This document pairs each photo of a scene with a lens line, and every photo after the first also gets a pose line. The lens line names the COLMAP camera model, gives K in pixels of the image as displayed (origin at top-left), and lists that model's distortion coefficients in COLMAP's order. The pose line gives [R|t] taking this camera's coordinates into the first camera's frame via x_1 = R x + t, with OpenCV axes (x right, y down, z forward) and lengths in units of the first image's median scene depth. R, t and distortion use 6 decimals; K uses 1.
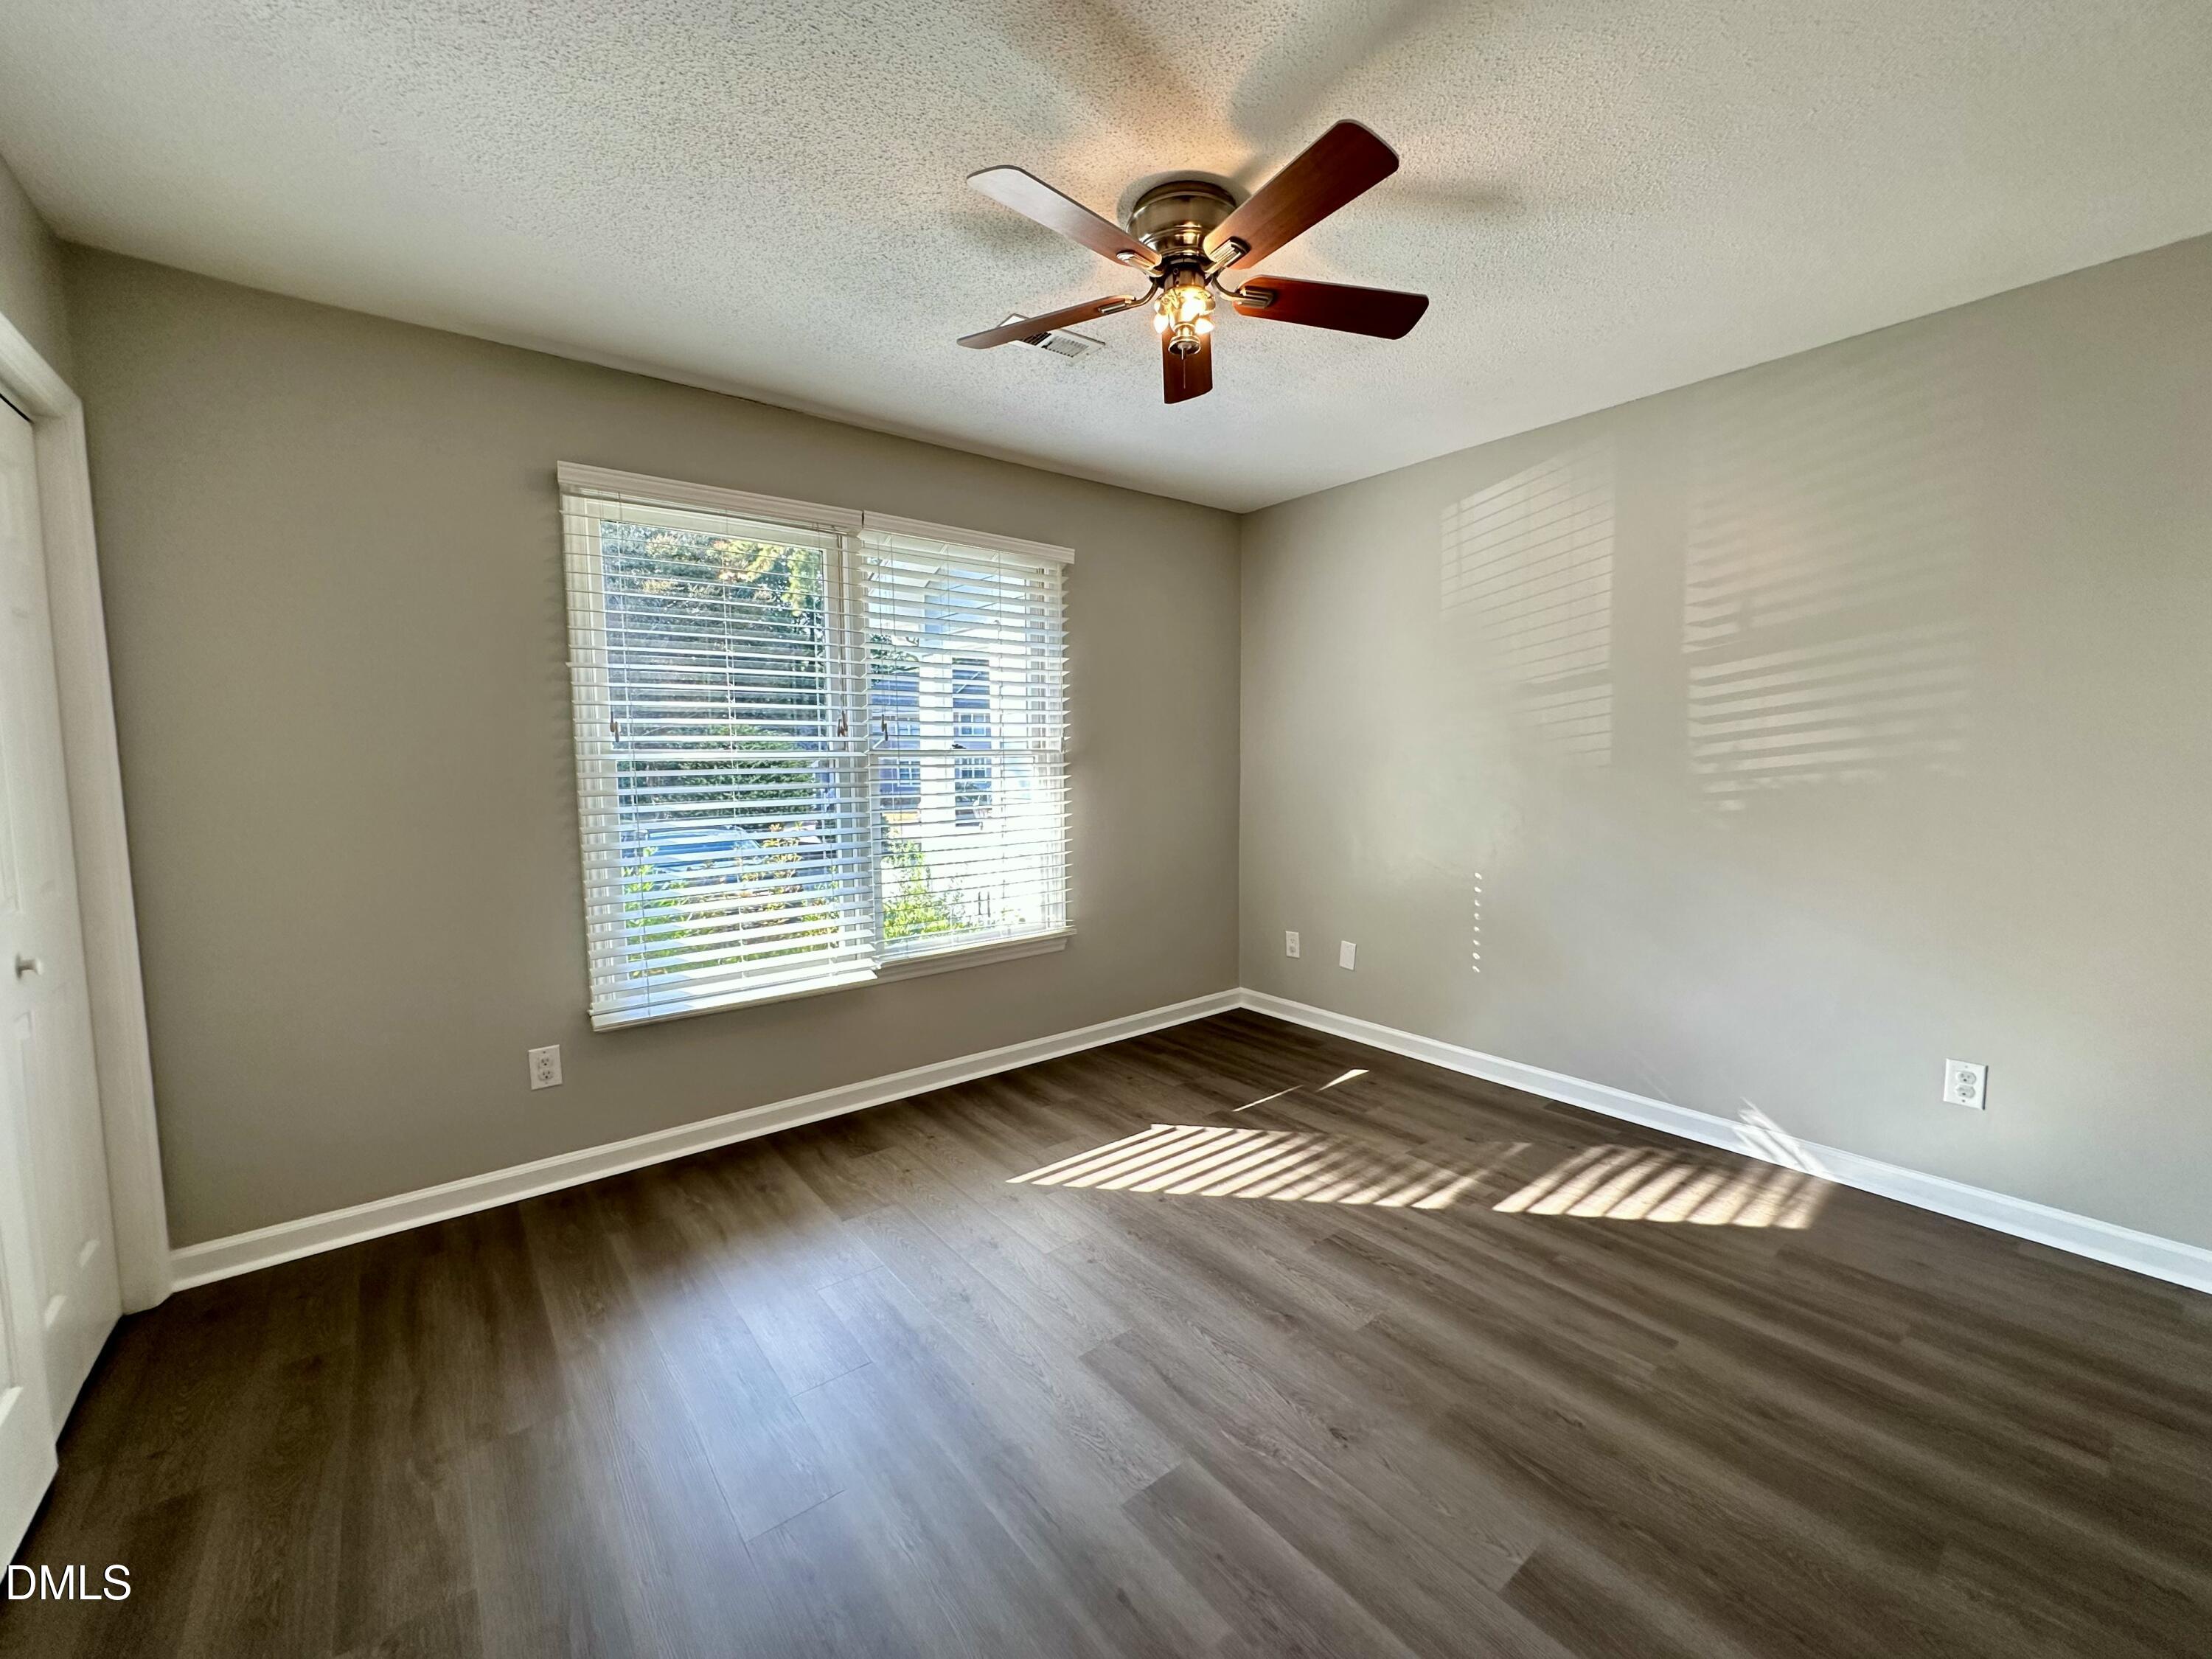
lens RADIAL K [[884.8, 0, 1106.0], [0, 884.8, 829.5], [0, 0, 1]] dist [-0.000076, -0.000019]
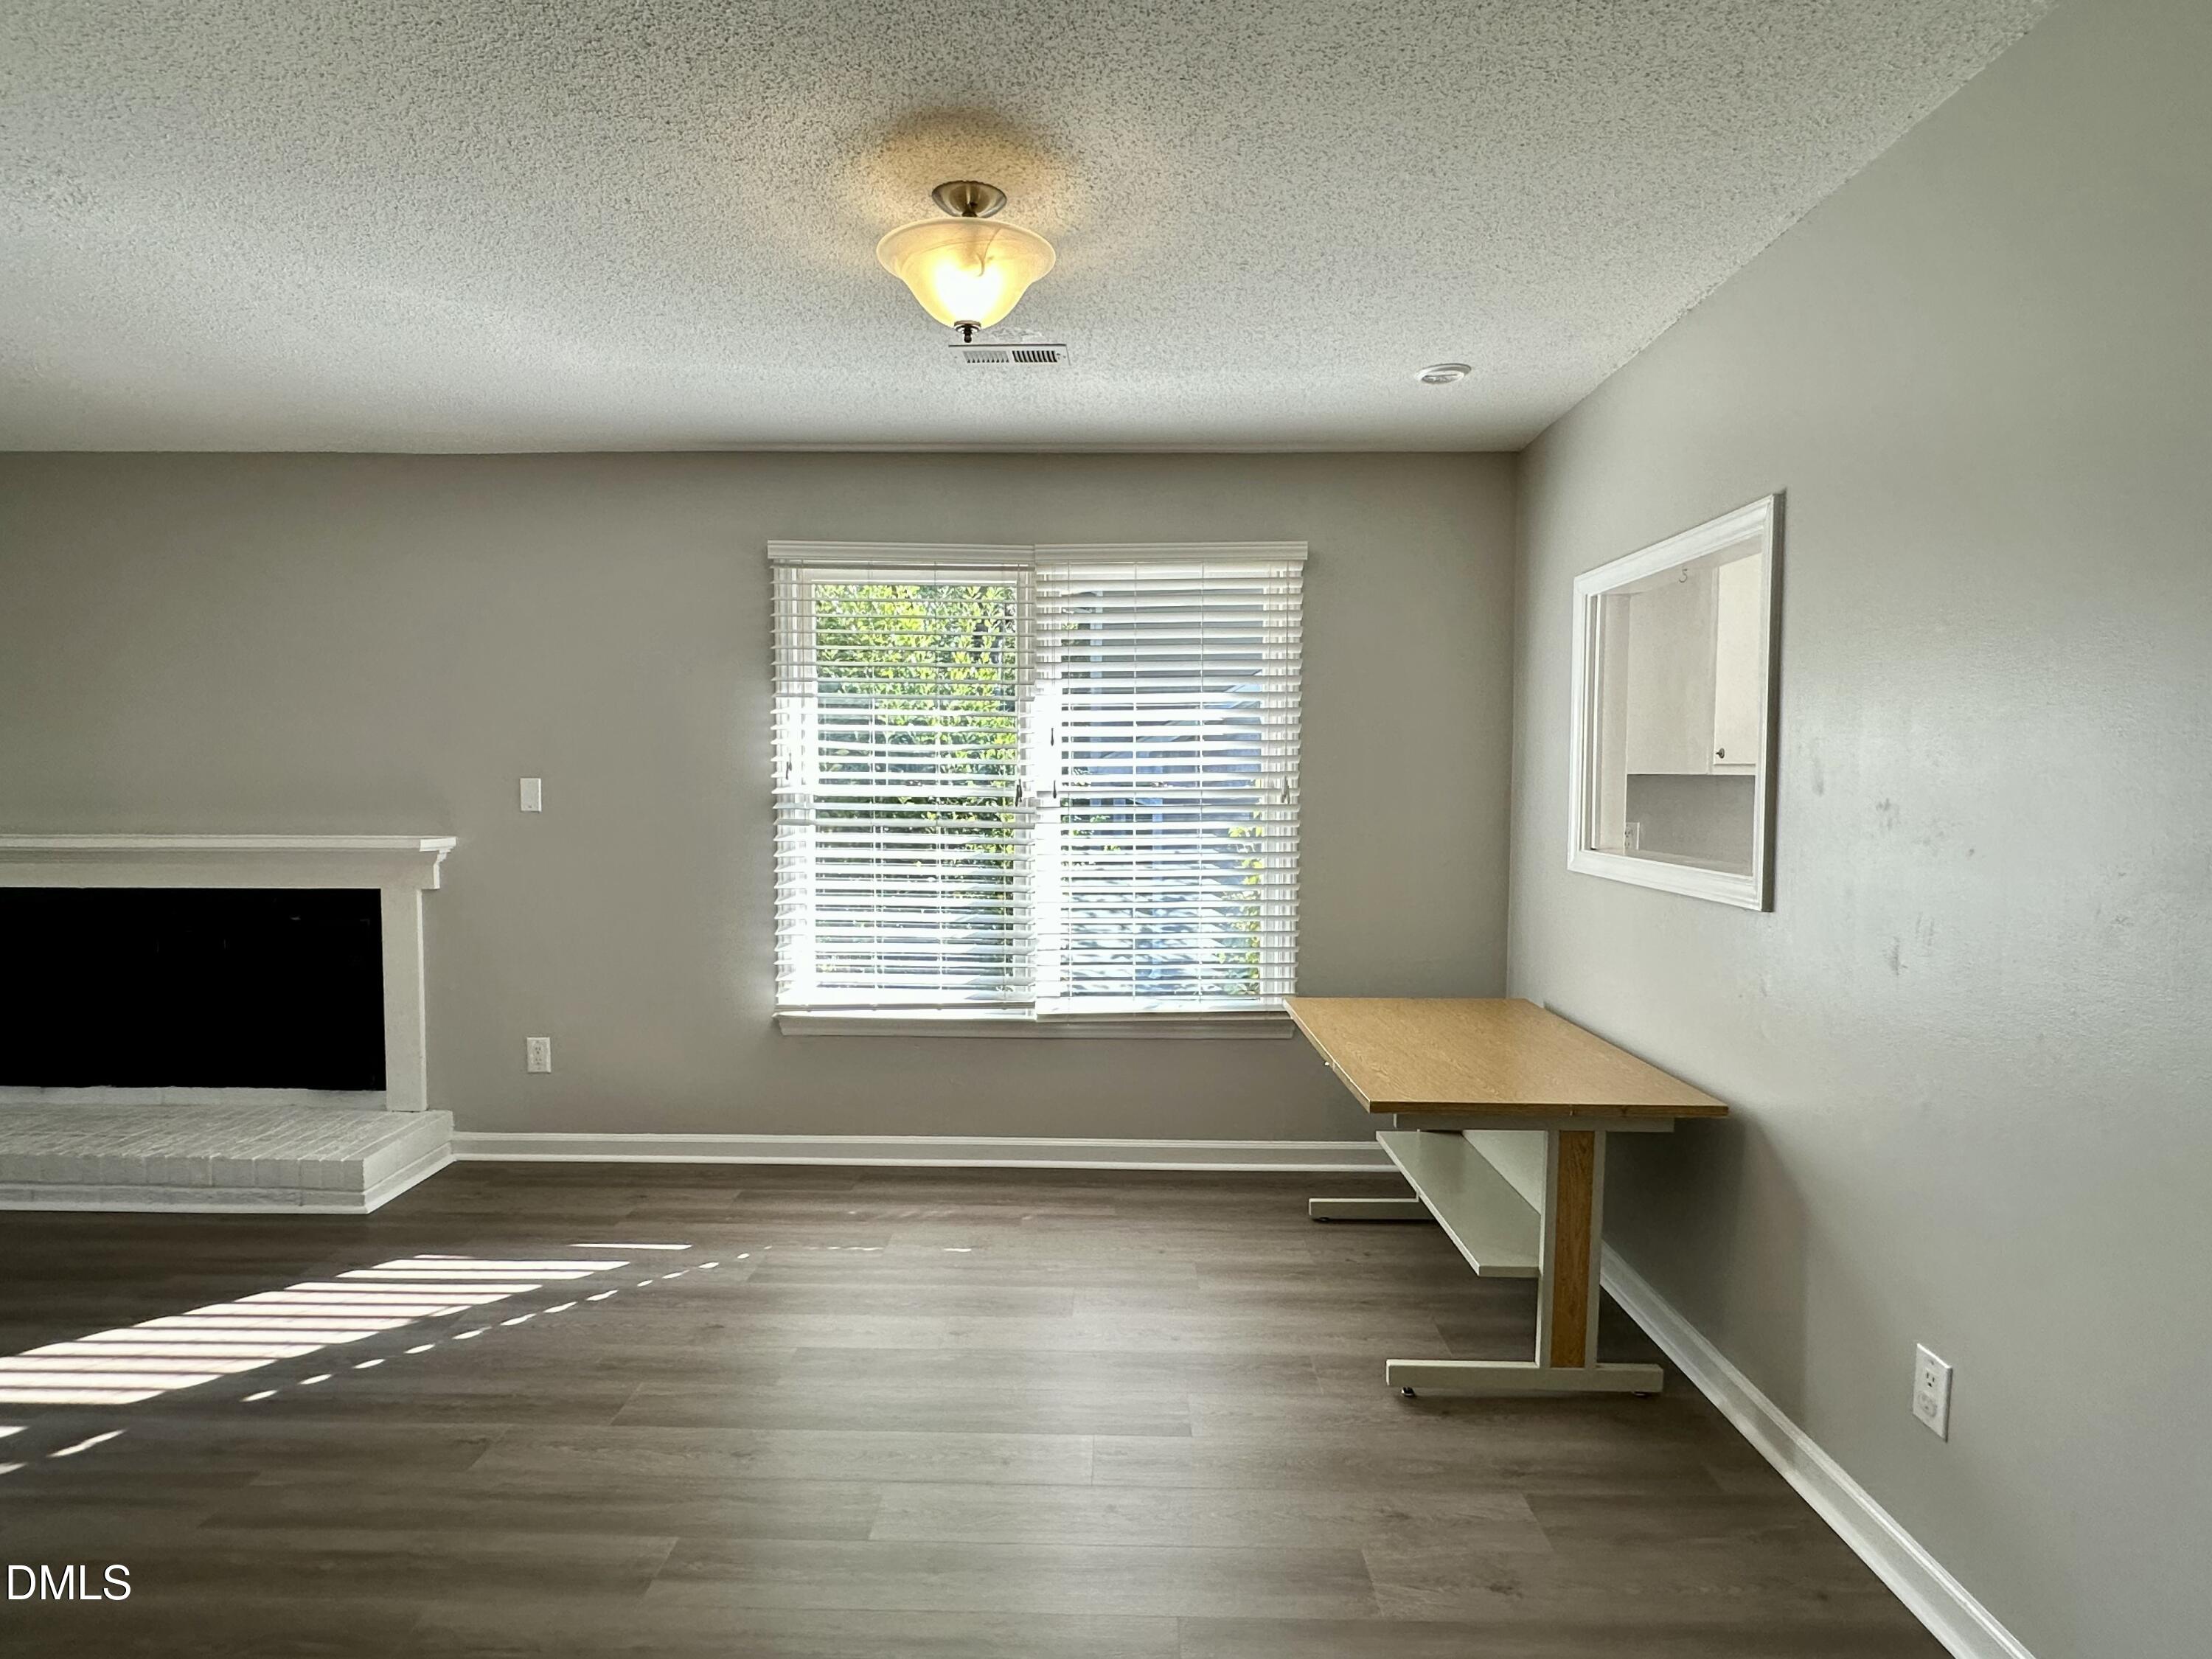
lens RADIAL K [[1176.5, 0, 1100.3], [0, 1176.5, 838.2], [0, 0, 1]] dist [-0.005268, -0.000549]
pose [[0.777992, 0.045839, -0.626600, 0.554567], [-0.056585, 0.998394, 0.002781, -0.040662], [0.625721, 0.033293, 0.779336, 0.045933]]
